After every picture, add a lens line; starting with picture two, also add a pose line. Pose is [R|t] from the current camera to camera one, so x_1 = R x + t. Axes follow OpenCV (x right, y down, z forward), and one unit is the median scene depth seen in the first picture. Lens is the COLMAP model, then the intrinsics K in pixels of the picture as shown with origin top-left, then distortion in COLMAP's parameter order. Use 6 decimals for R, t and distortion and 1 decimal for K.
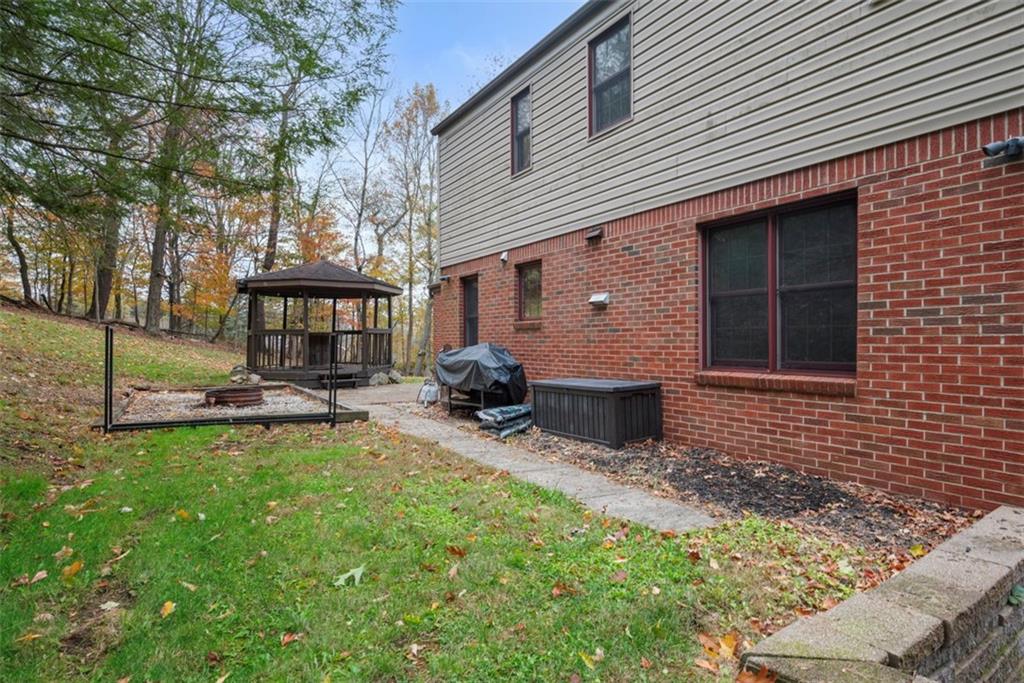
lens RADIAL K [[532.0, 0, 512.0], [0, 532.0, 341.5], [0, 0, 1]] dist [-0.000327, -0.000042]
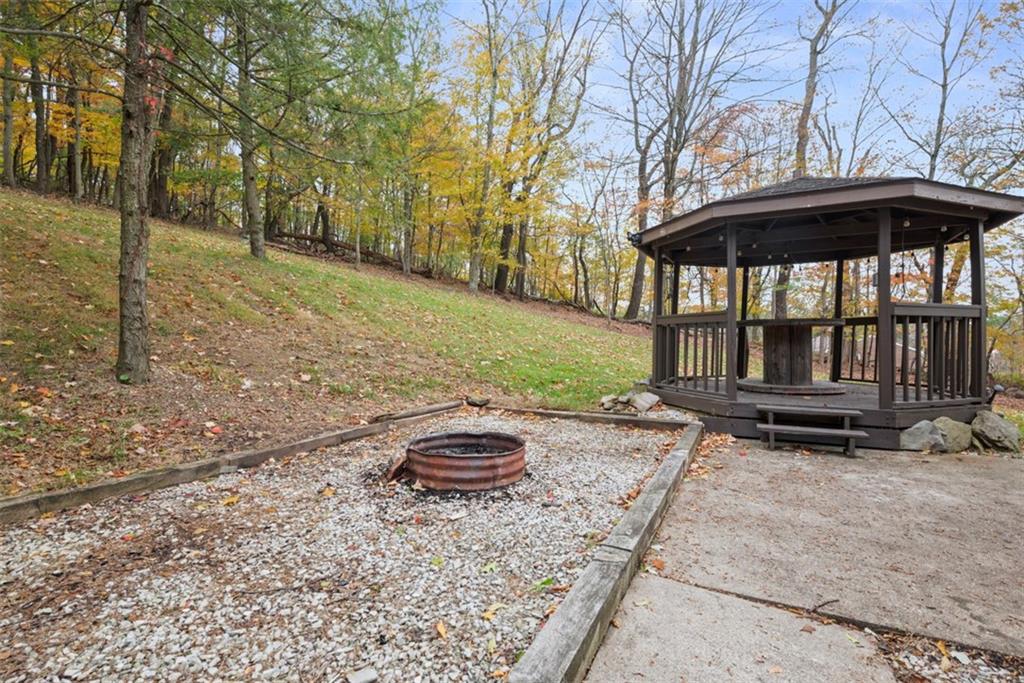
lens RADIAL K [[455.8, 0, 512.0], [0, 455.8, 341.5], [0, 0, 1]] dist [-0.000236, -0.000123]
pose [[0.504559, 0.003968, -0.863368, -0.119490], [0.002595, 0.999978, 0.006113, 0.001875], [0.863373, -0.005325, 0.504538, 0.562251]]
